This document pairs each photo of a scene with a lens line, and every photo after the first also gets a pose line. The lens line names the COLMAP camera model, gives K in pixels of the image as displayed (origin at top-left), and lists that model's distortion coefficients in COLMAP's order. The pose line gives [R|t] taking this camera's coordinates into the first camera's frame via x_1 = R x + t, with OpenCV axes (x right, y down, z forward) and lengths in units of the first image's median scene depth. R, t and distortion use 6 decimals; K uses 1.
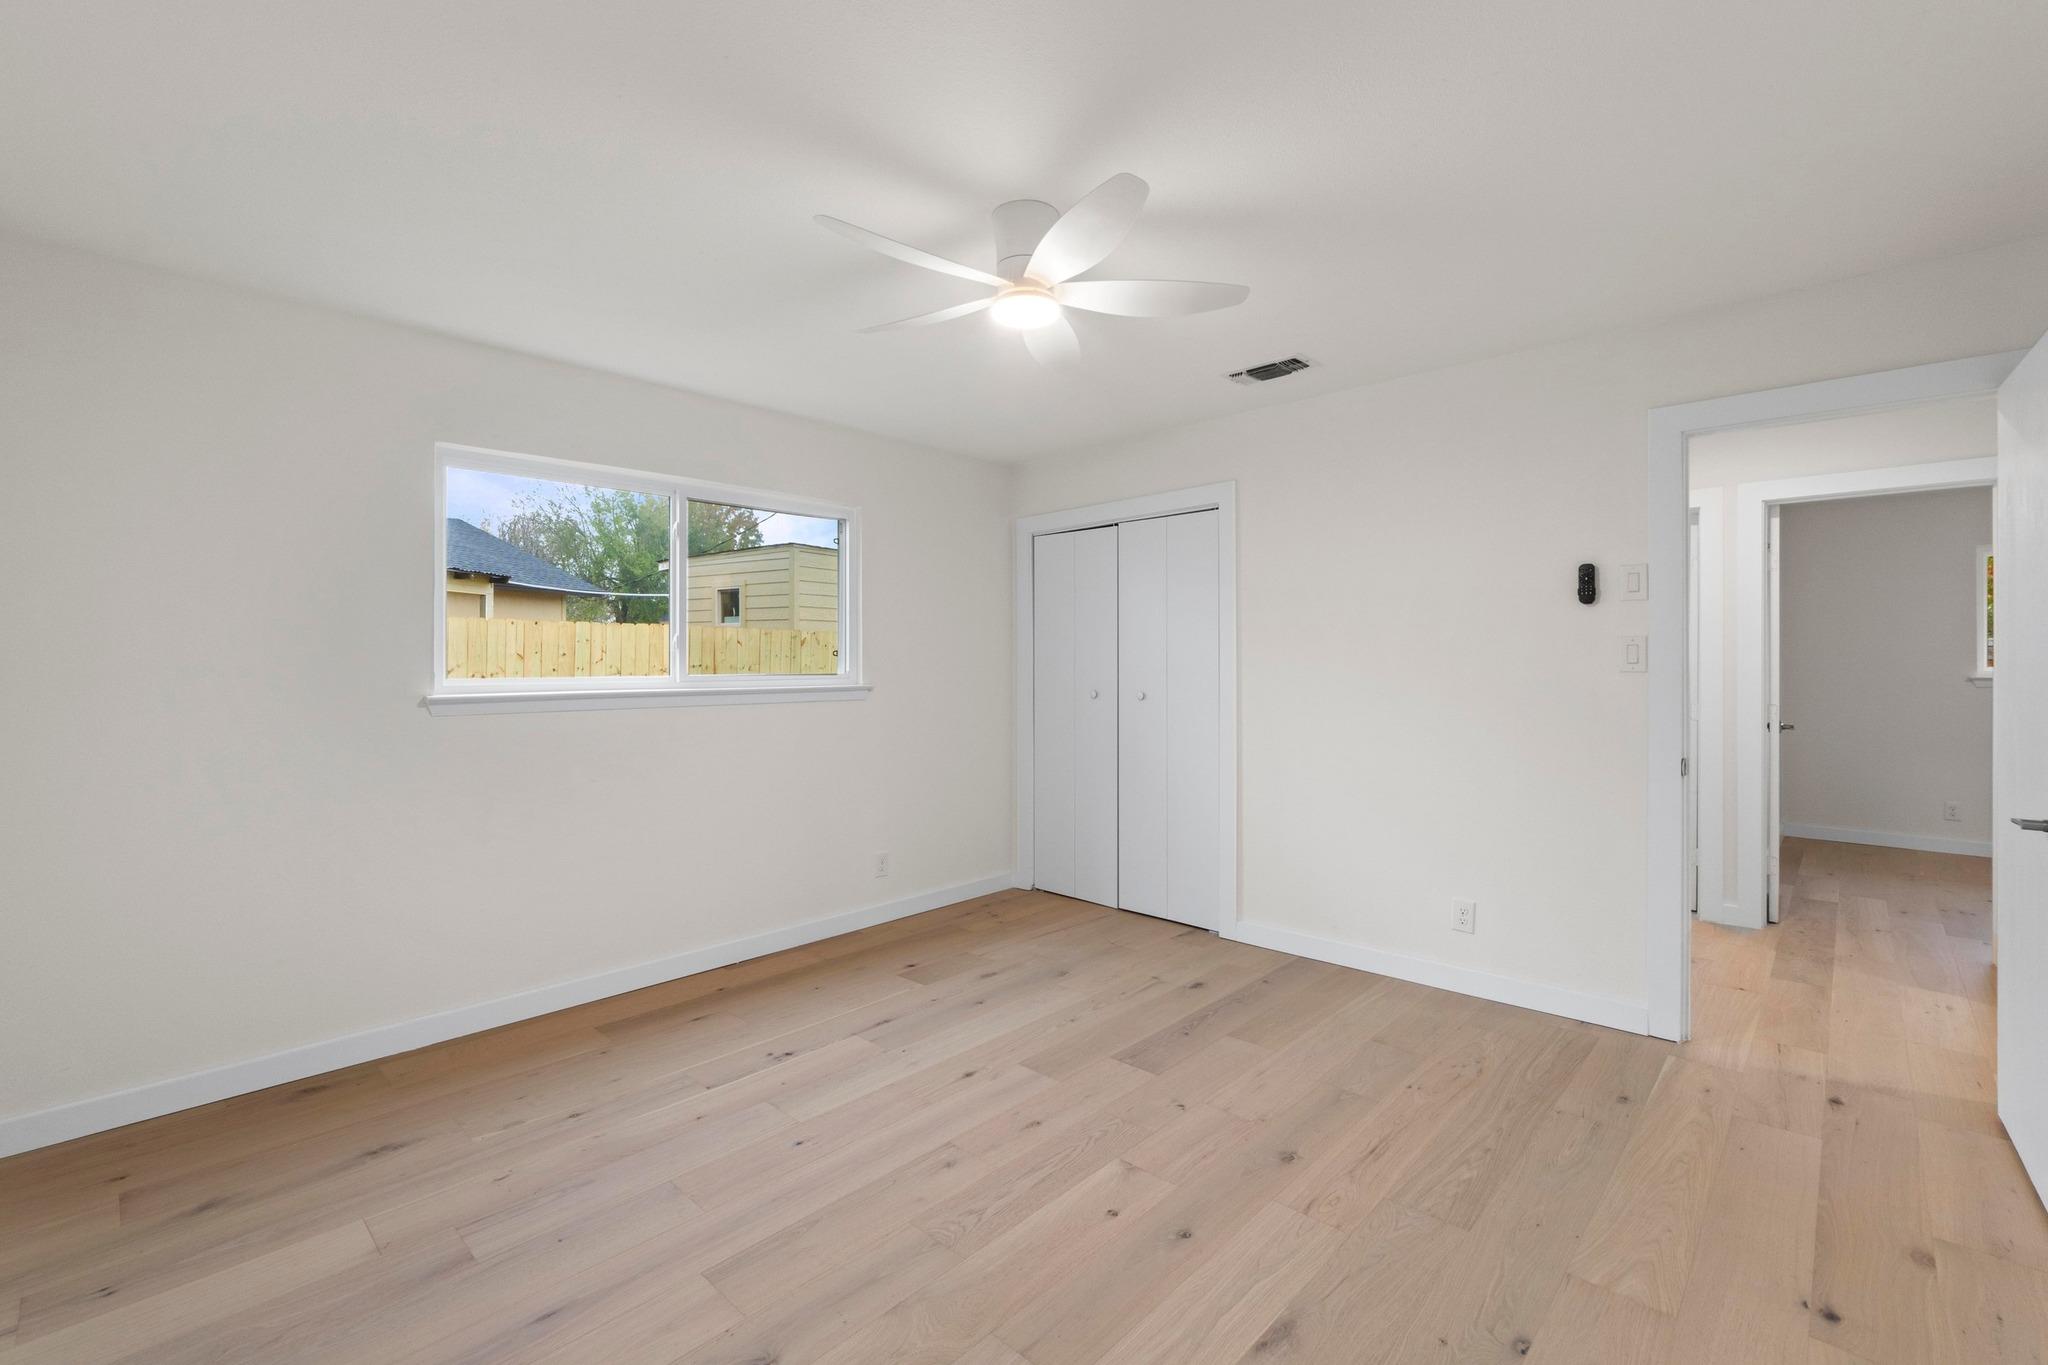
lens RADIAL K [[872.1, 0, 1023.2], [0, 872.1, 660.6], [0, 0, 1]] dist [-0.004503, -0.000256]
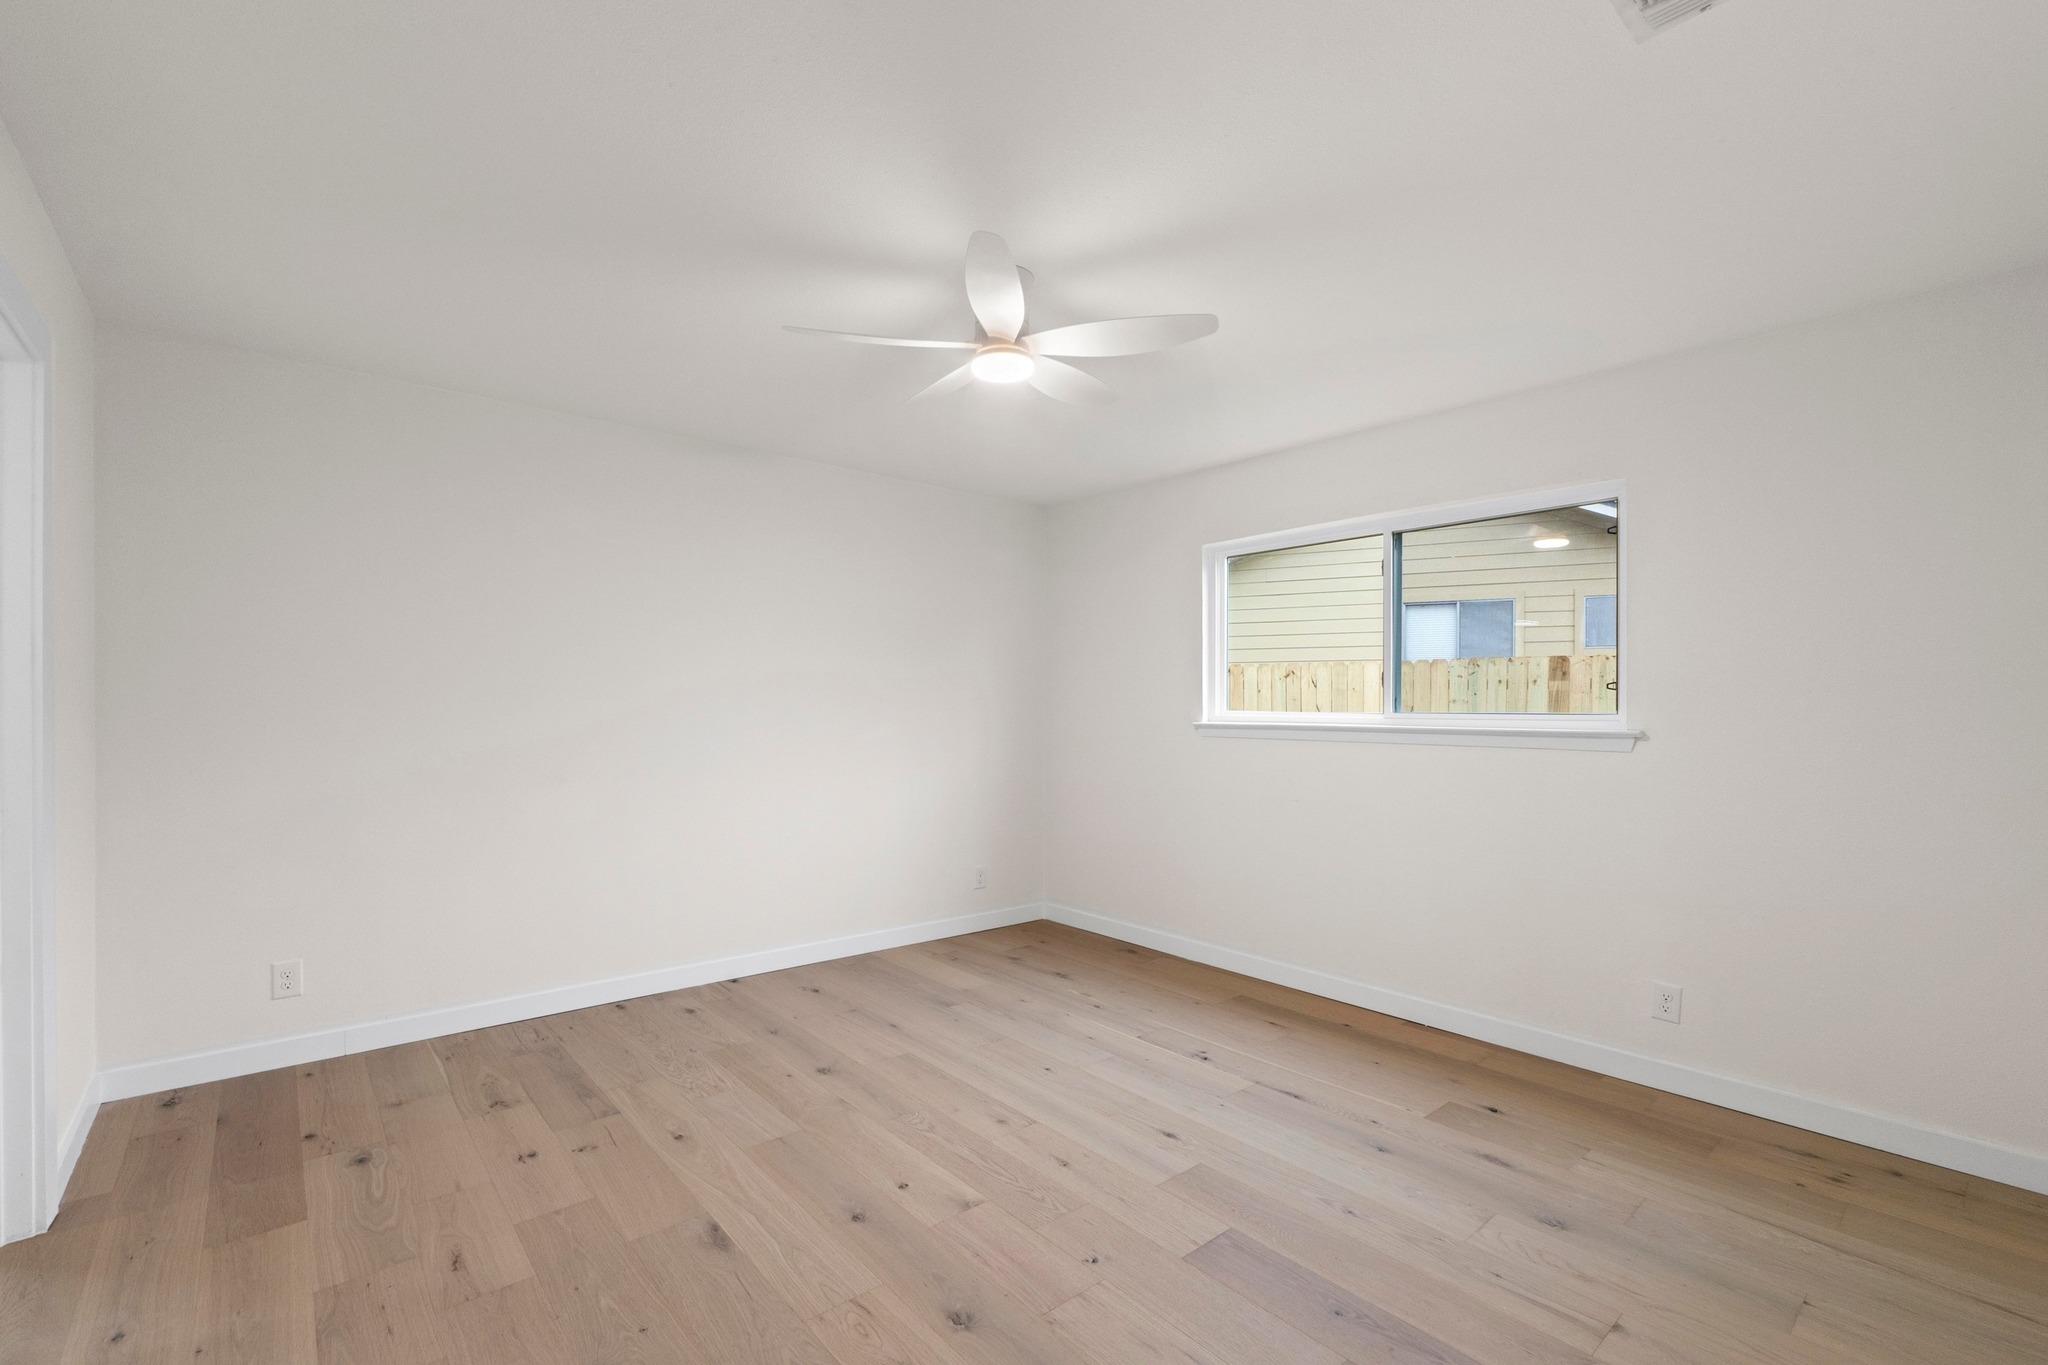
lens RADIAL K [[891.6, 0, 1023.3], [0, 891.6, 710.9], [0, 0, 1]] dist [-0.000618, 0.000031]
pose [[-0.101707, 0.008219, -0.994780, 0.929644], [-0.000357, 0.999966, 0.008298, 0.010456], [0.994814, 0.001199, -0.101700, 0.965168]]
